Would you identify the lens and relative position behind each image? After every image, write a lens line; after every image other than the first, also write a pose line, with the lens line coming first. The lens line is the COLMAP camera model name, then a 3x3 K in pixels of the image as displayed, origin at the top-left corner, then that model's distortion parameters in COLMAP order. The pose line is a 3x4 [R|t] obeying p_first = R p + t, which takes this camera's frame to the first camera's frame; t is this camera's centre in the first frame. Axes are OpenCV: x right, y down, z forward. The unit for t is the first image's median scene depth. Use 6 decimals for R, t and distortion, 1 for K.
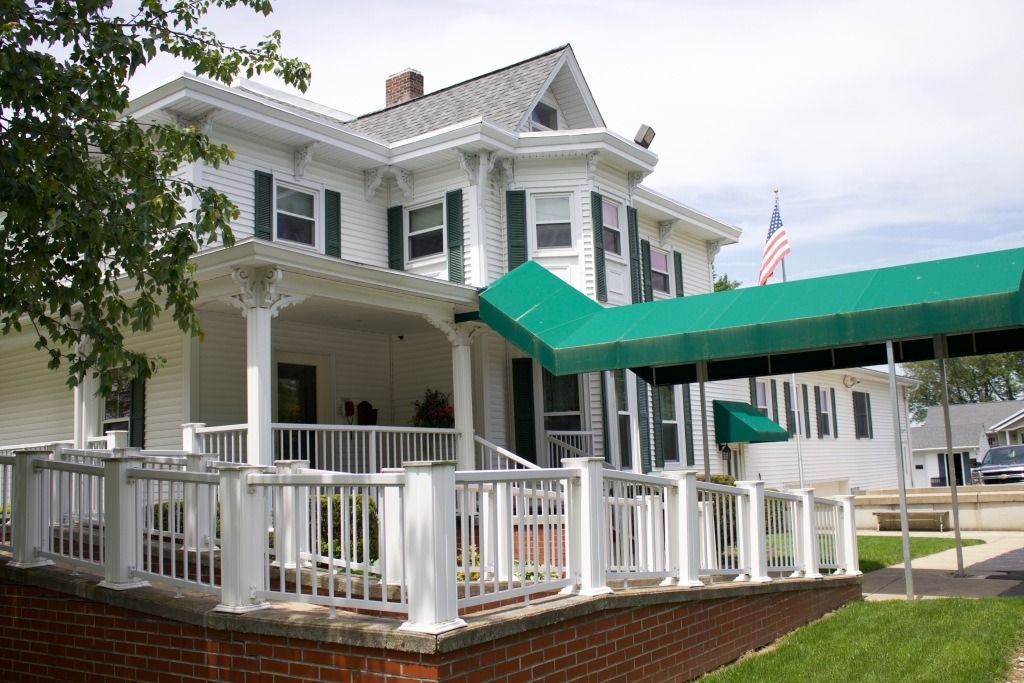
lens RADIAL K [[1004.9, 0, 512.0], [0, 1004.9, 341.5], [0, 0, 1]] dist [-0.142141, 0.185022]
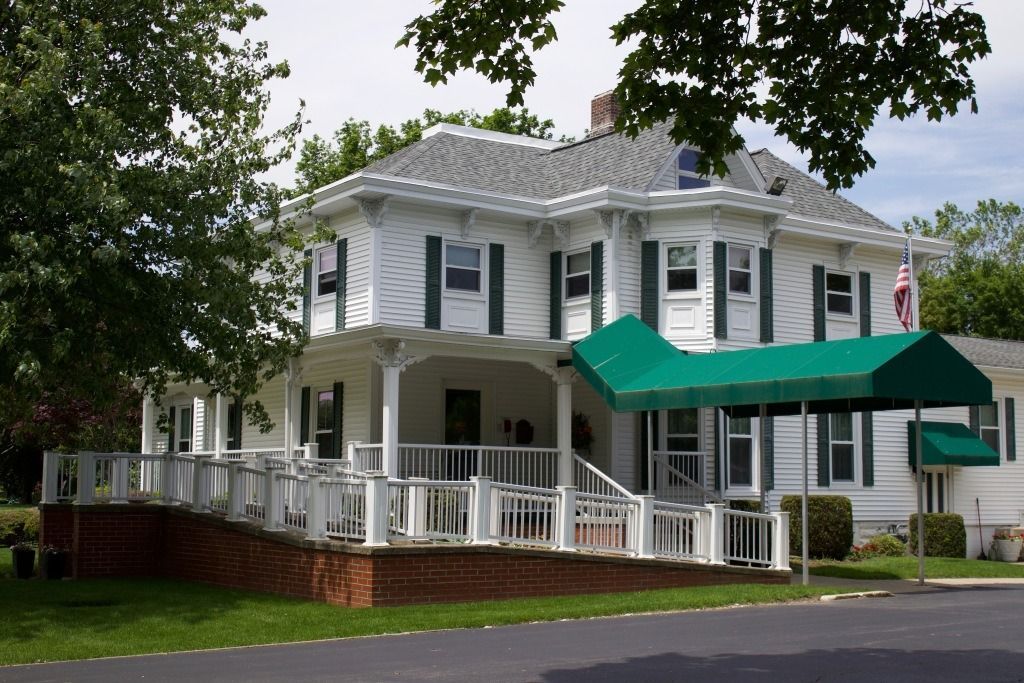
lens RADIAL K [[1498.8, 0, 510.0], [0, 1498.8, 360.1], [0, 0, 1]] dist [-0.025445, -0.003343]
pose [[0.943482, 0.018378, -0.330915, 0.436849], [-0.000901, 0.998600, 0.052891, -0.107846], [0.331424, -0.049603, 0.942177, -0.701139]]
